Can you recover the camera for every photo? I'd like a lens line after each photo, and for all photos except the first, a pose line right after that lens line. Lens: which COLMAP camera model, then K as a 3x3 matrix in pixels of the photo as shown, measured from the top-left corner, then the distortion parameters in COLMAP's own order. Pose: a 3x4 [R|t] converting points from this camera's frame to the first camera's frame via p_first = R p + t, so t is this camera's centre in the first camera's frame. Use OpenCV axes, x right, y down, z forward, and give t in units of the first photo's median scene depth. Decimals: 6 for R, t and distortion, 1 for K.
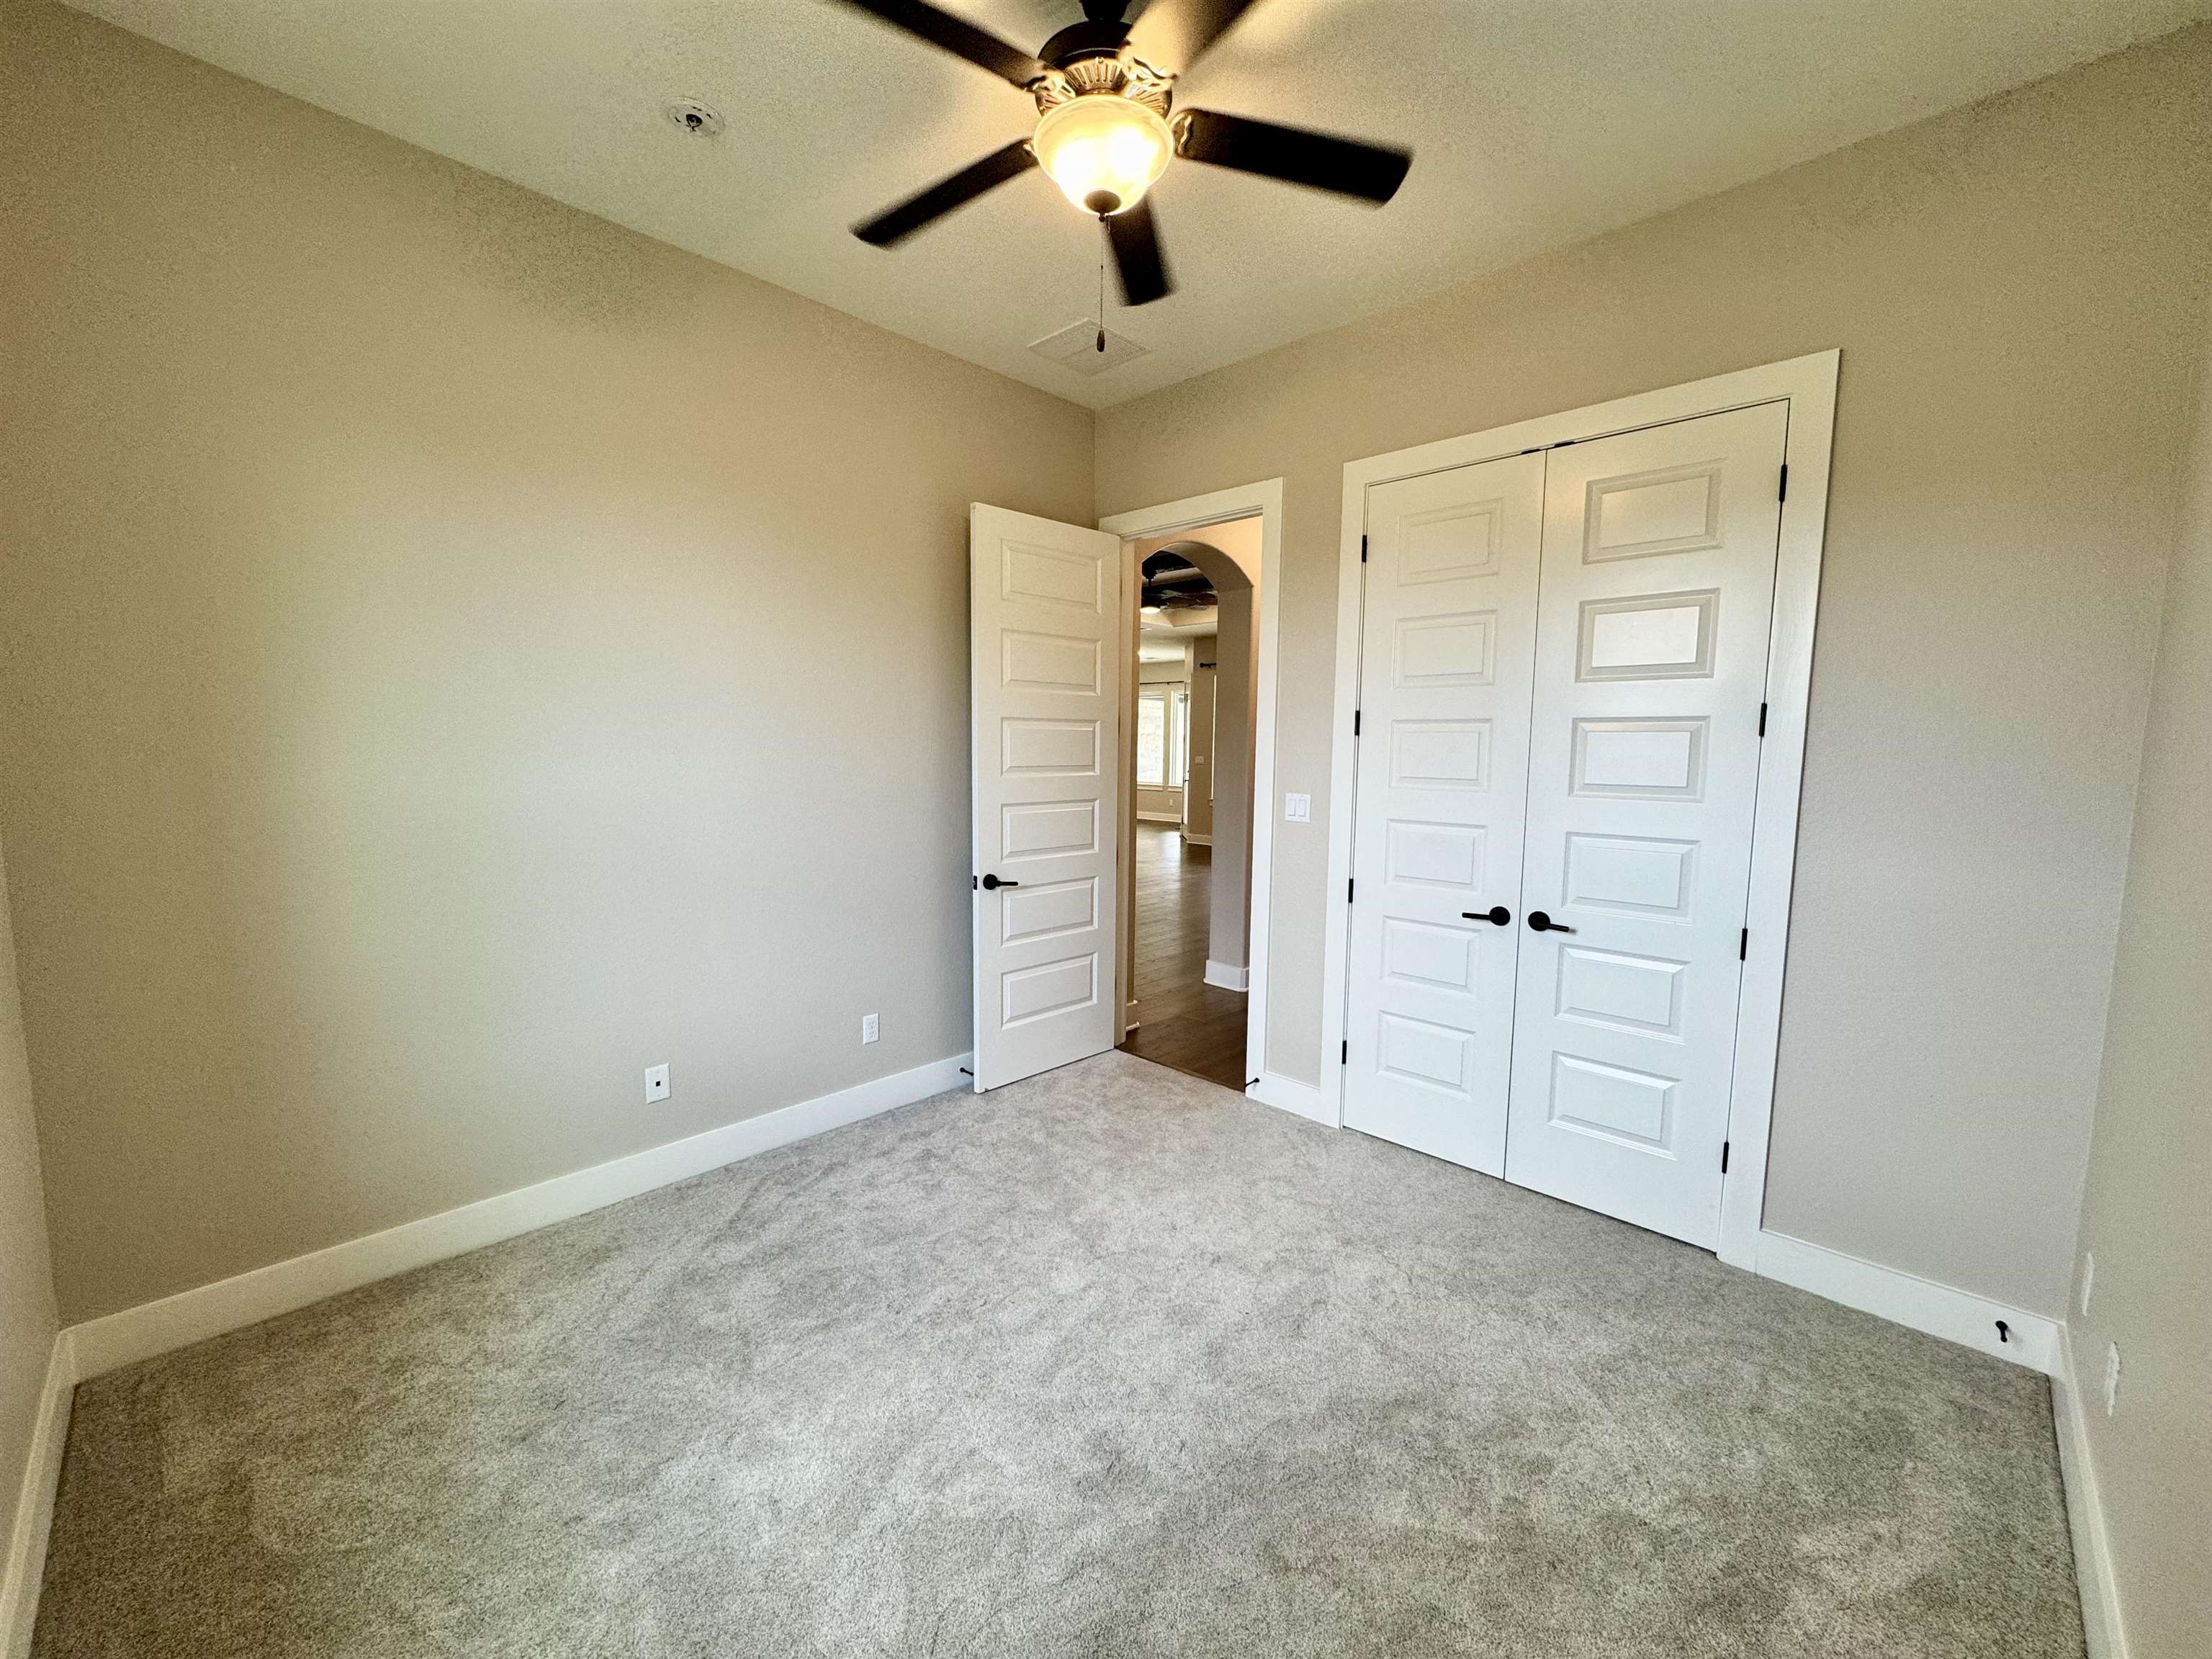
lens RADIAL K [[859.4, 0, 1078.4], [0, 859.4, 825.5], [0, 0, 1]] dist [-0.001913, -0.000111]
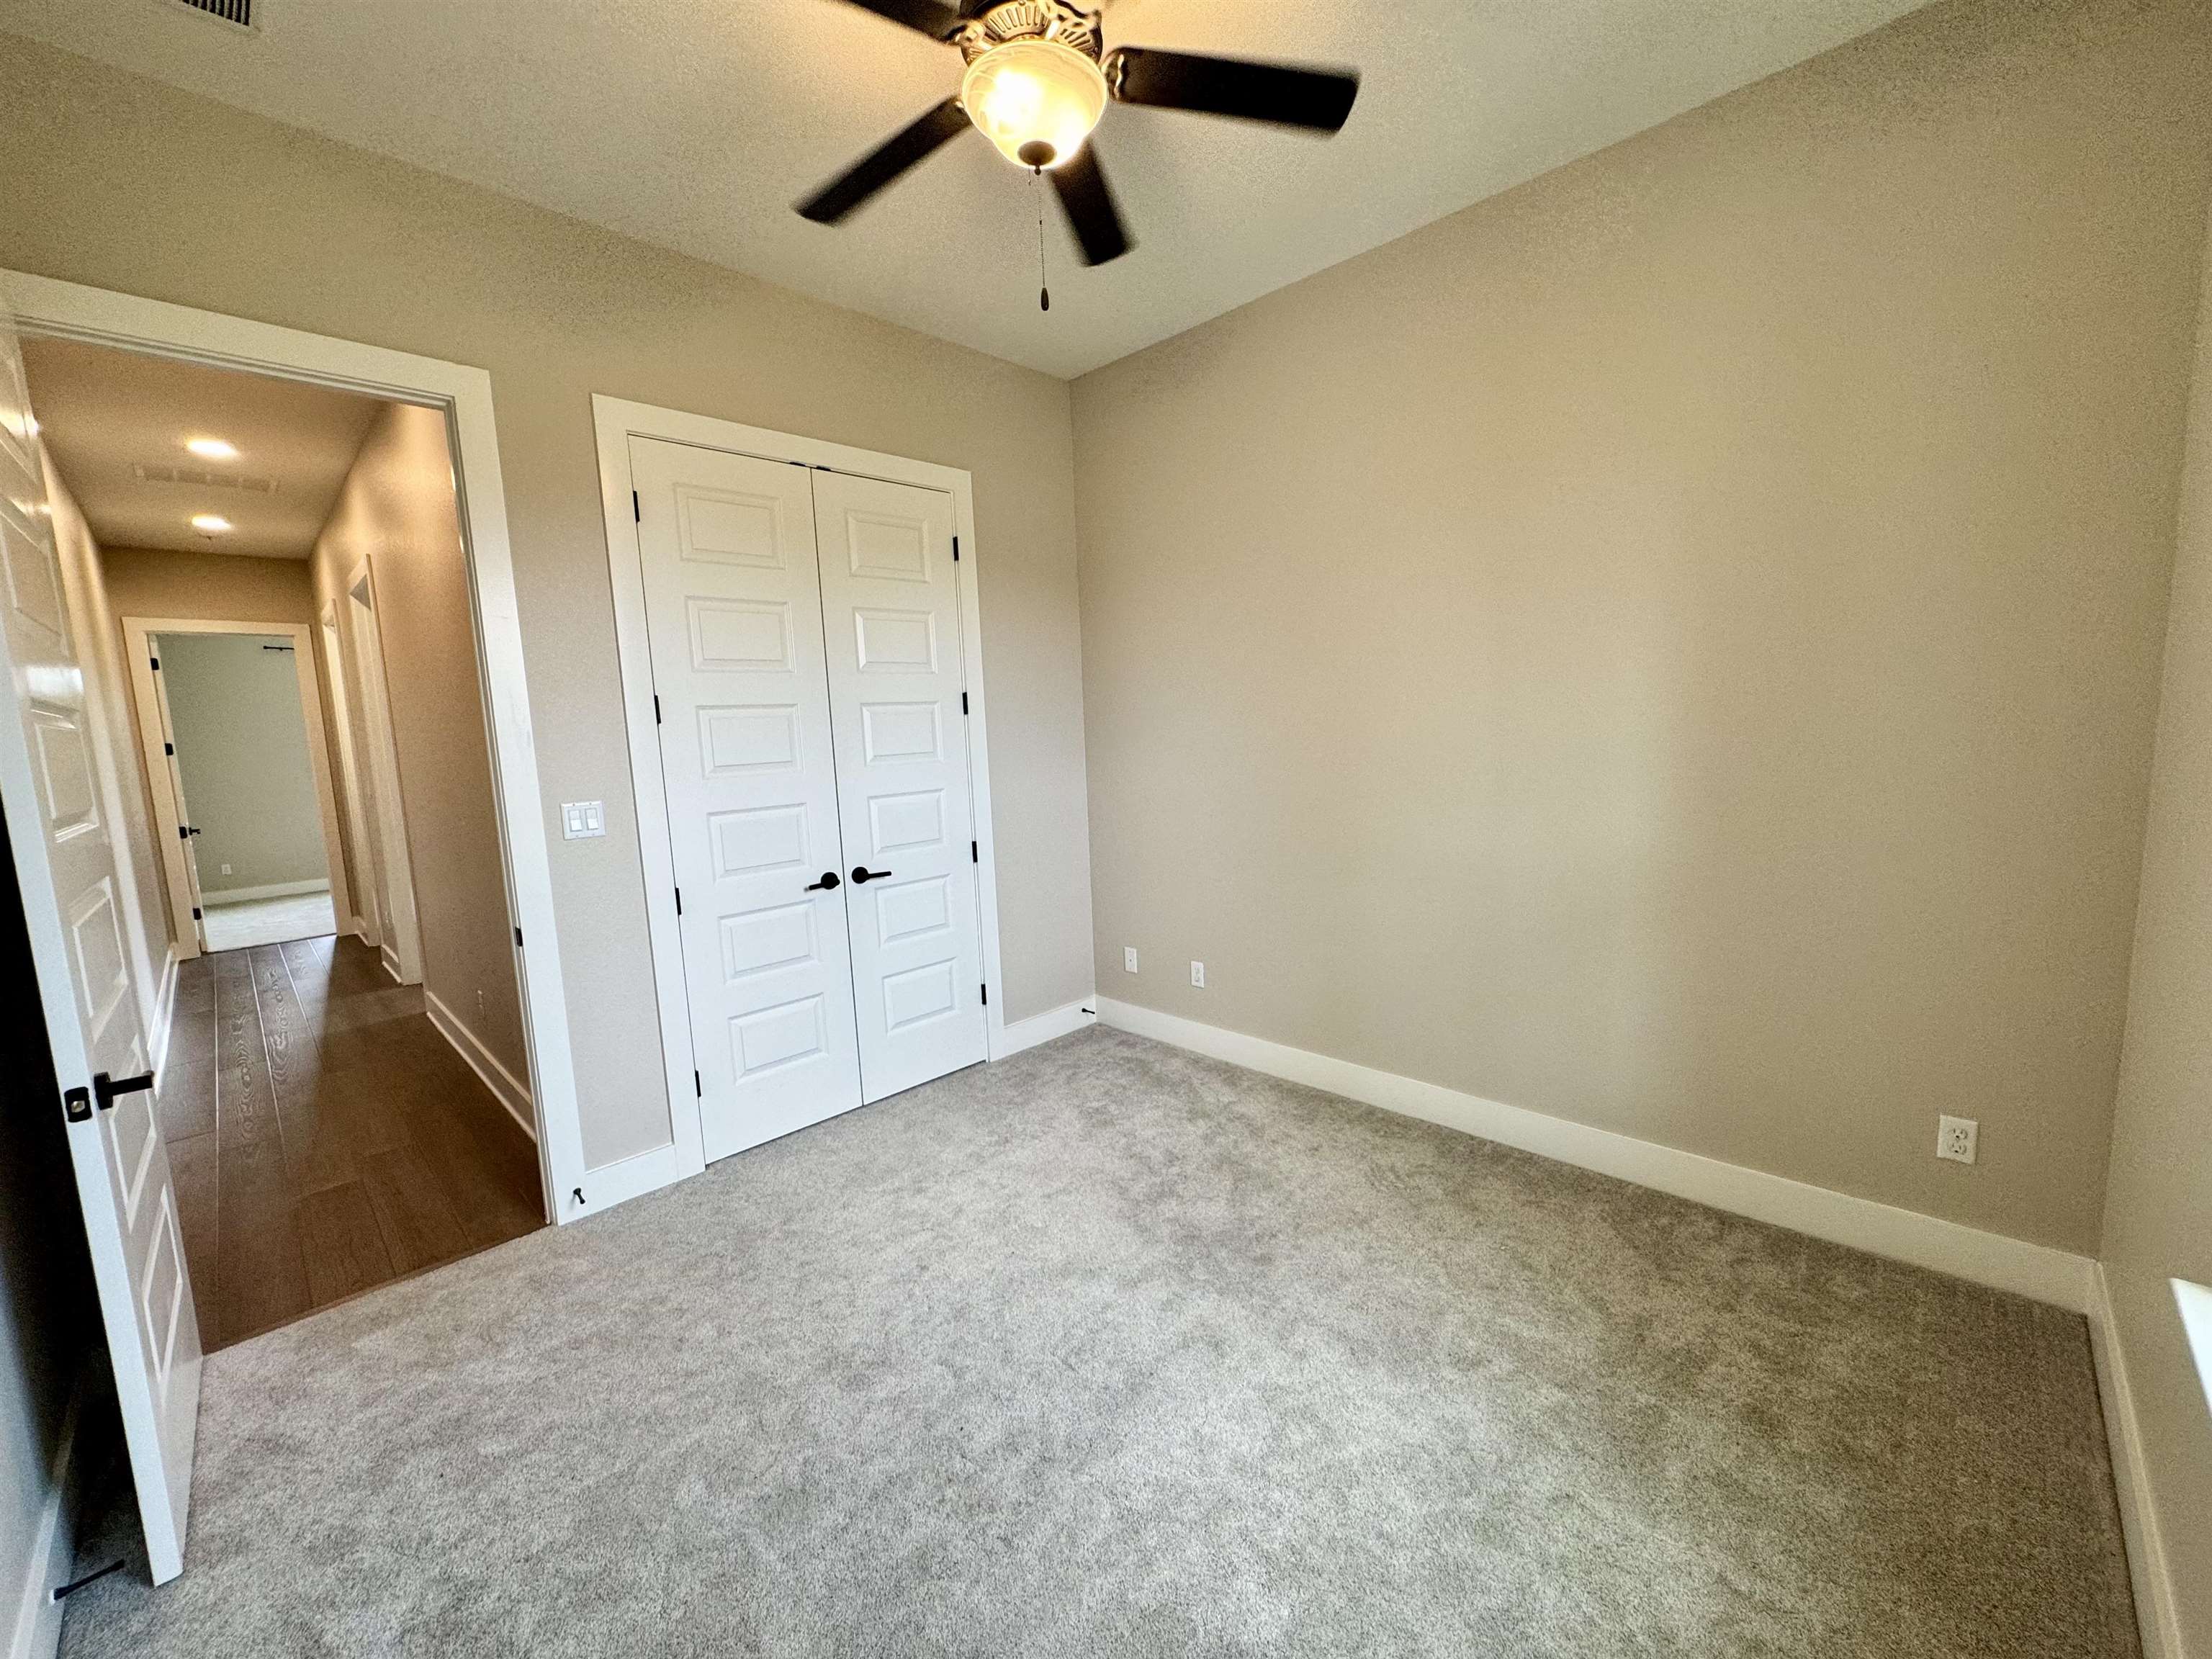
lens RADIAL K [[881.1, 0, 1106.5], [0, 881.1, 831.6], [0, 0, 1]] dist [-0.002321, 0.000508]
pose [[0.007185, -0.130748, 0.991390, -0.672327], [0.144982, 0.981076, 0.128337, -0.055314], [-0.989408, 0.142812, 0.026006, 0.643141]]
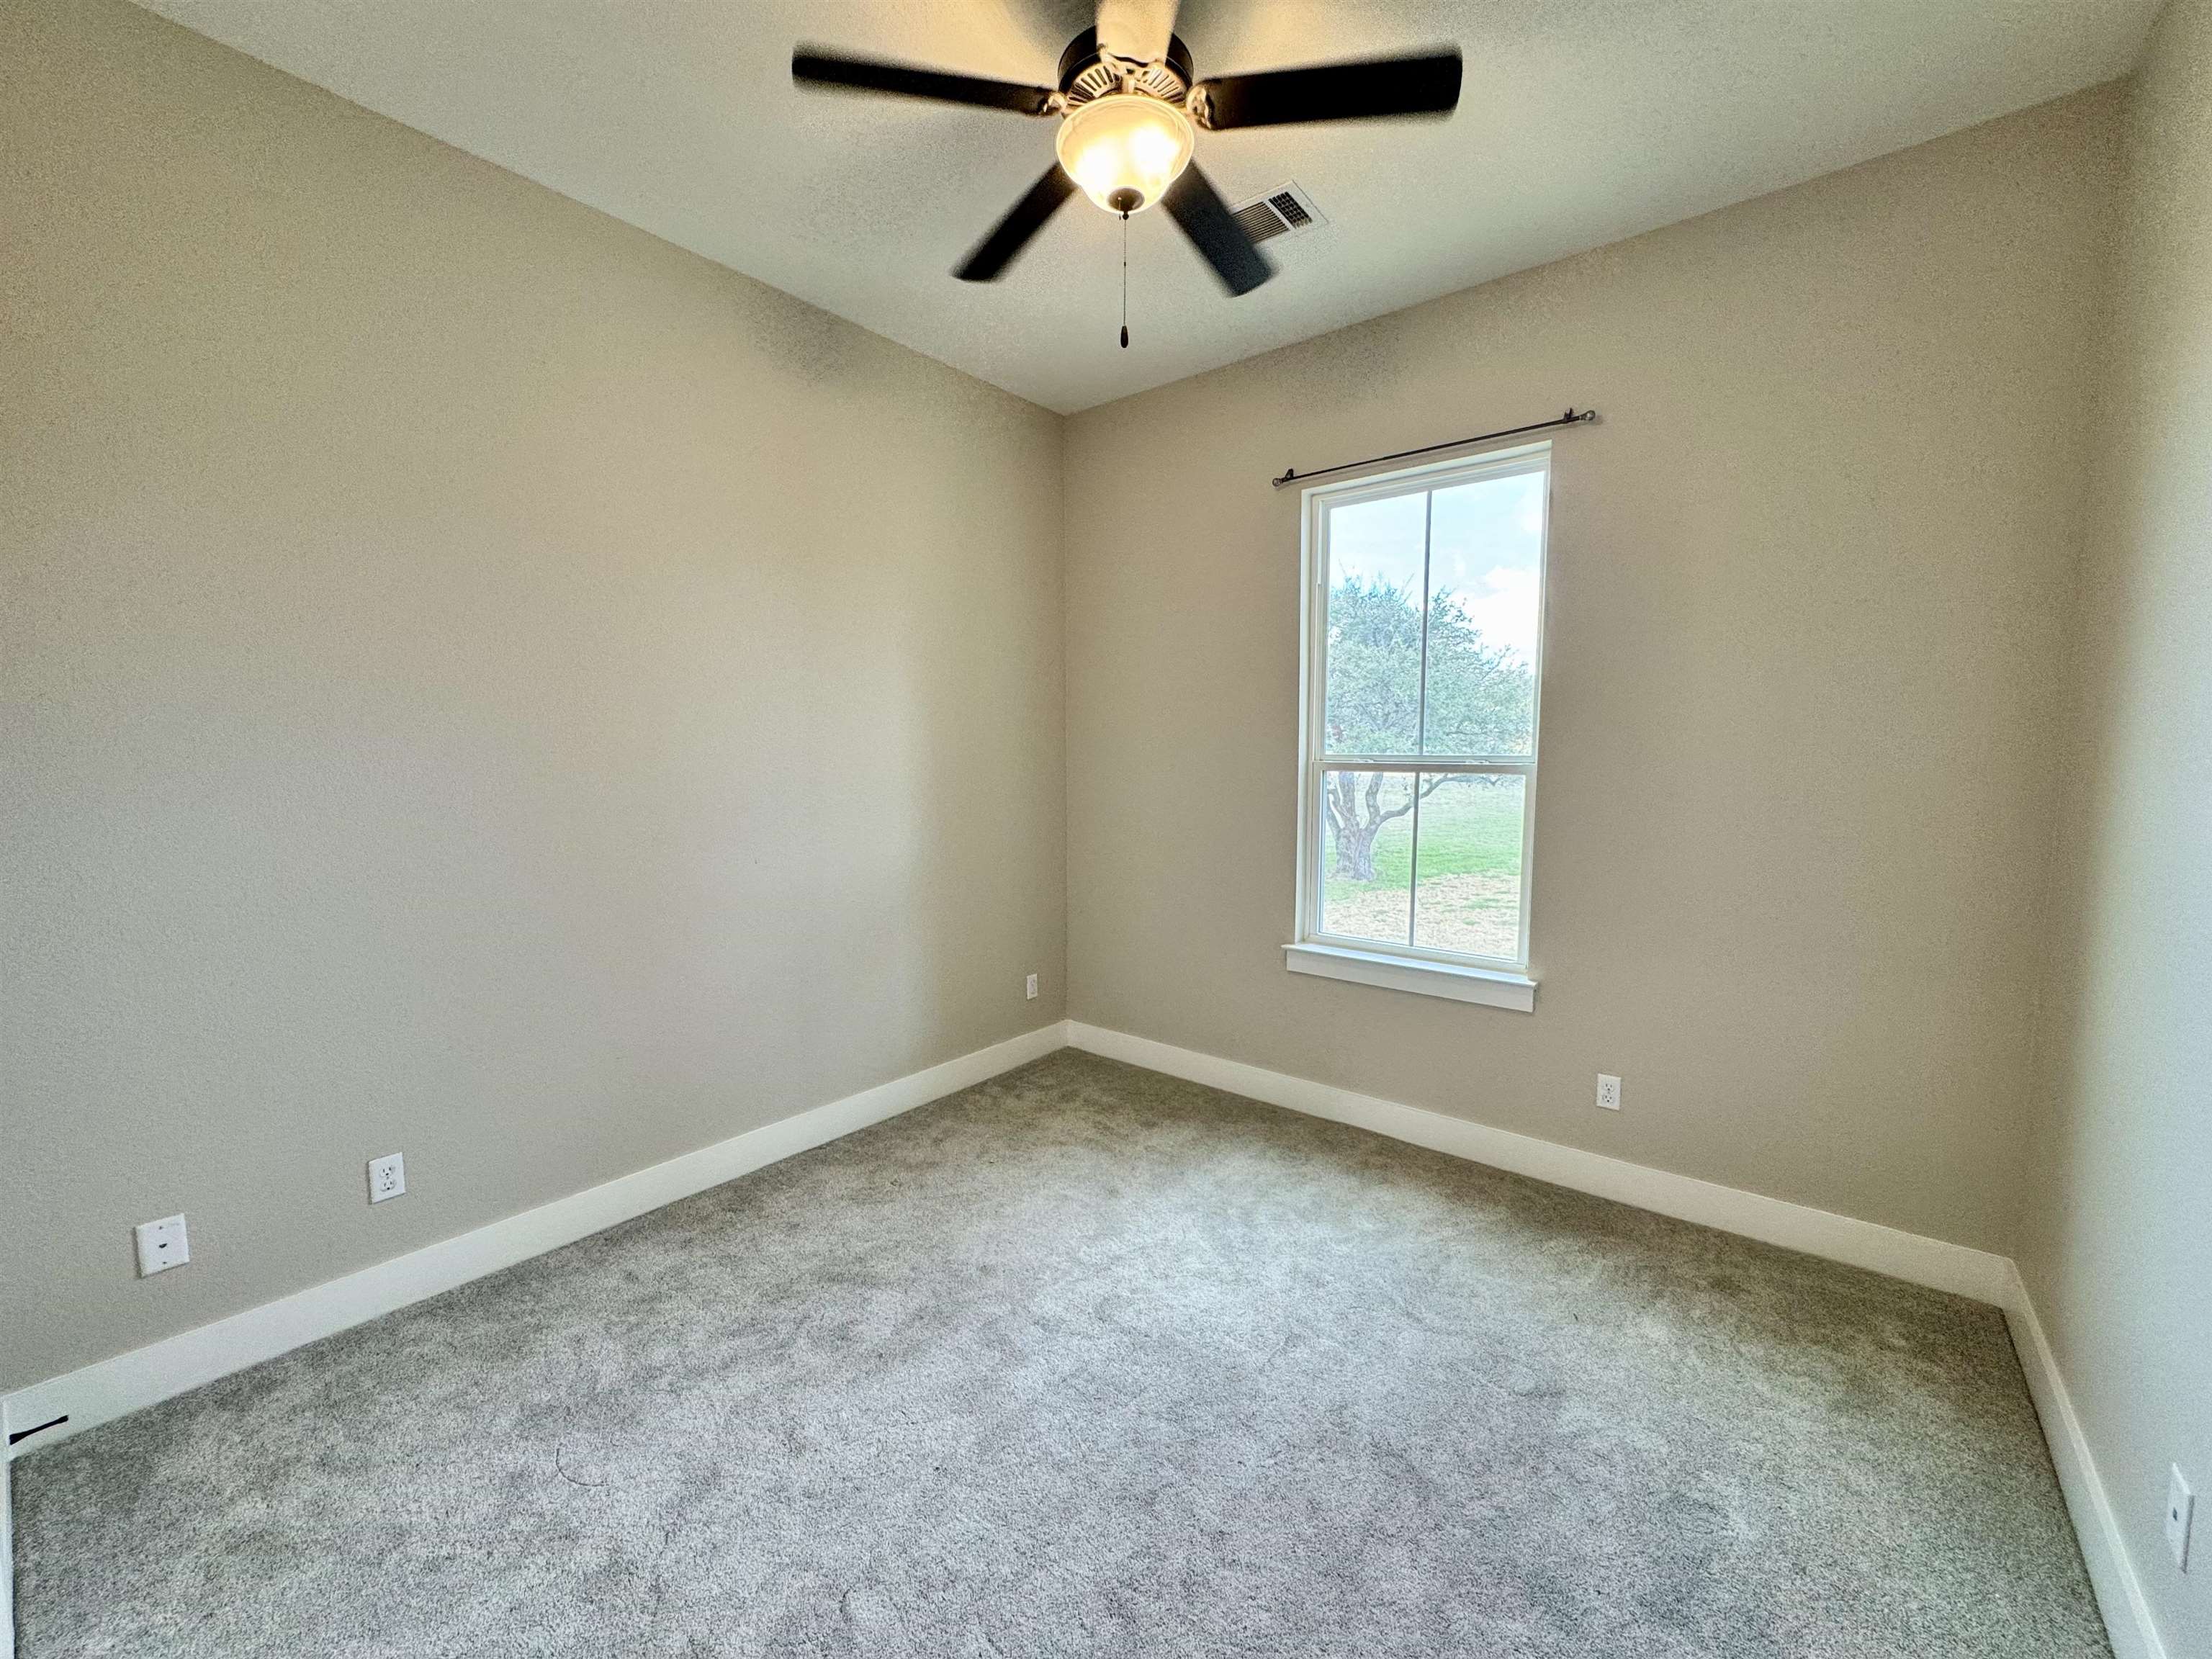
lens RADIAL K [[859.4, 0, 1078.4], [0, 859.4, 825.5], [0, 0, 1]] dist [-0.001913, -0.000111]
pose [[-0.997570, 0.006663, -0.069351, 0.099486], [-0.005500, 0.984777, 0.173734, -0.104600], [0.069452, 0.173693, -0.982348, 1.360814]]
